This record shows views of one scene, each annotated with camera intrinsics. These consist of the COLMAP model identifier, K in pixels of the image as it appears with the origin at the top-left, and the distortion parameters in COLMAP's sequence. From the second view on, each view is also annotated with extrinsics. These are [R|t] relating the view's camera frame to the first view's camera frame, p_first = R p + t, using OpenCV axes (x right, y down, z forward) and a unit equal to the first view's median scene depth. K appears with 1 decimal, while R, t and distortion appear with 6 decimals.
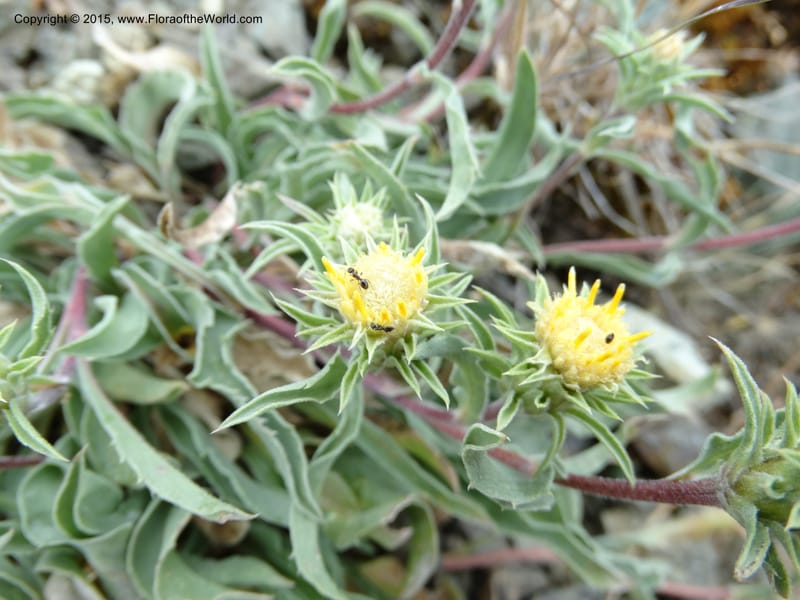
lens RADIAL K [[571.9, 0, 402.4], [0, 571.9, 302.8], [0, 0, 1]] dist [-0.017655, -0.004943]
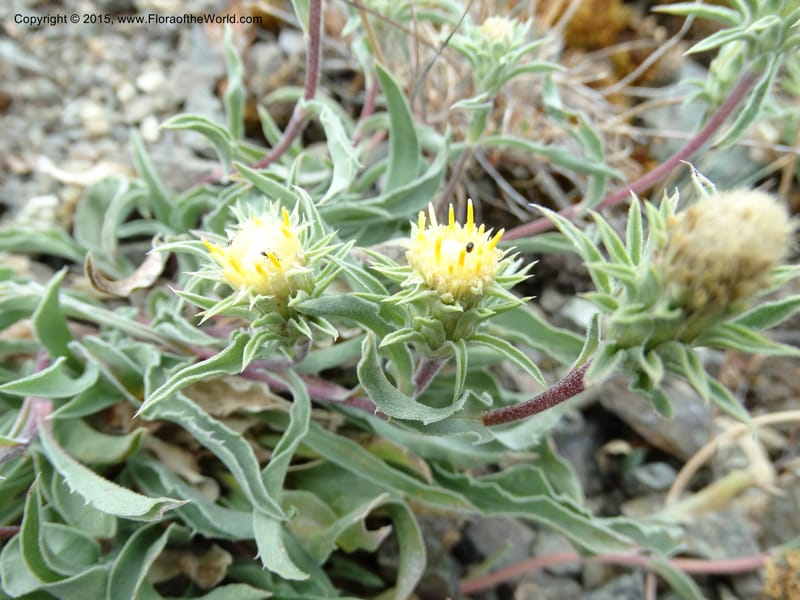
lens RADIAL K [[571.9, 0, 404.6], [0, 571.9, 308.8], [0, 0, 1]] dist [-0.017655, -0.004943]
pose [[0.971027, -0.238472, -0.015398, 0.149494], [0.232301, 0.957087, -0.173264, 0.217614], [0.056056, 0.164667, 0.984755, -0.044551]]
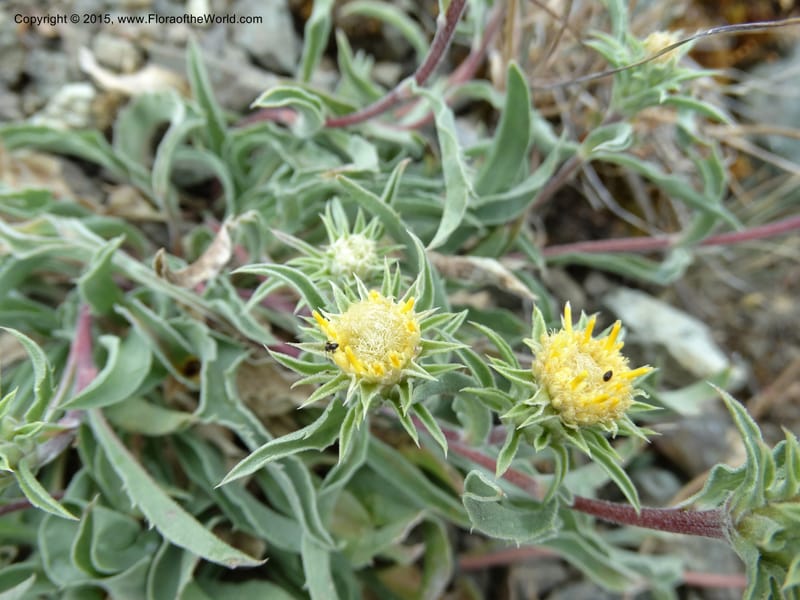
lens RADIAL K [[571.9, 0, 400.5], [0, 571.9, 302.3], [0, 0, 1]] dist [-0.017655, -0.004943]
pose [[0.998179, -0.052069, -0.030470, 0.027815], [0.053362, 0.997638, 0.043257, -0.082117], [0.028145, -0.044804, 0.998599, 0.007530]]
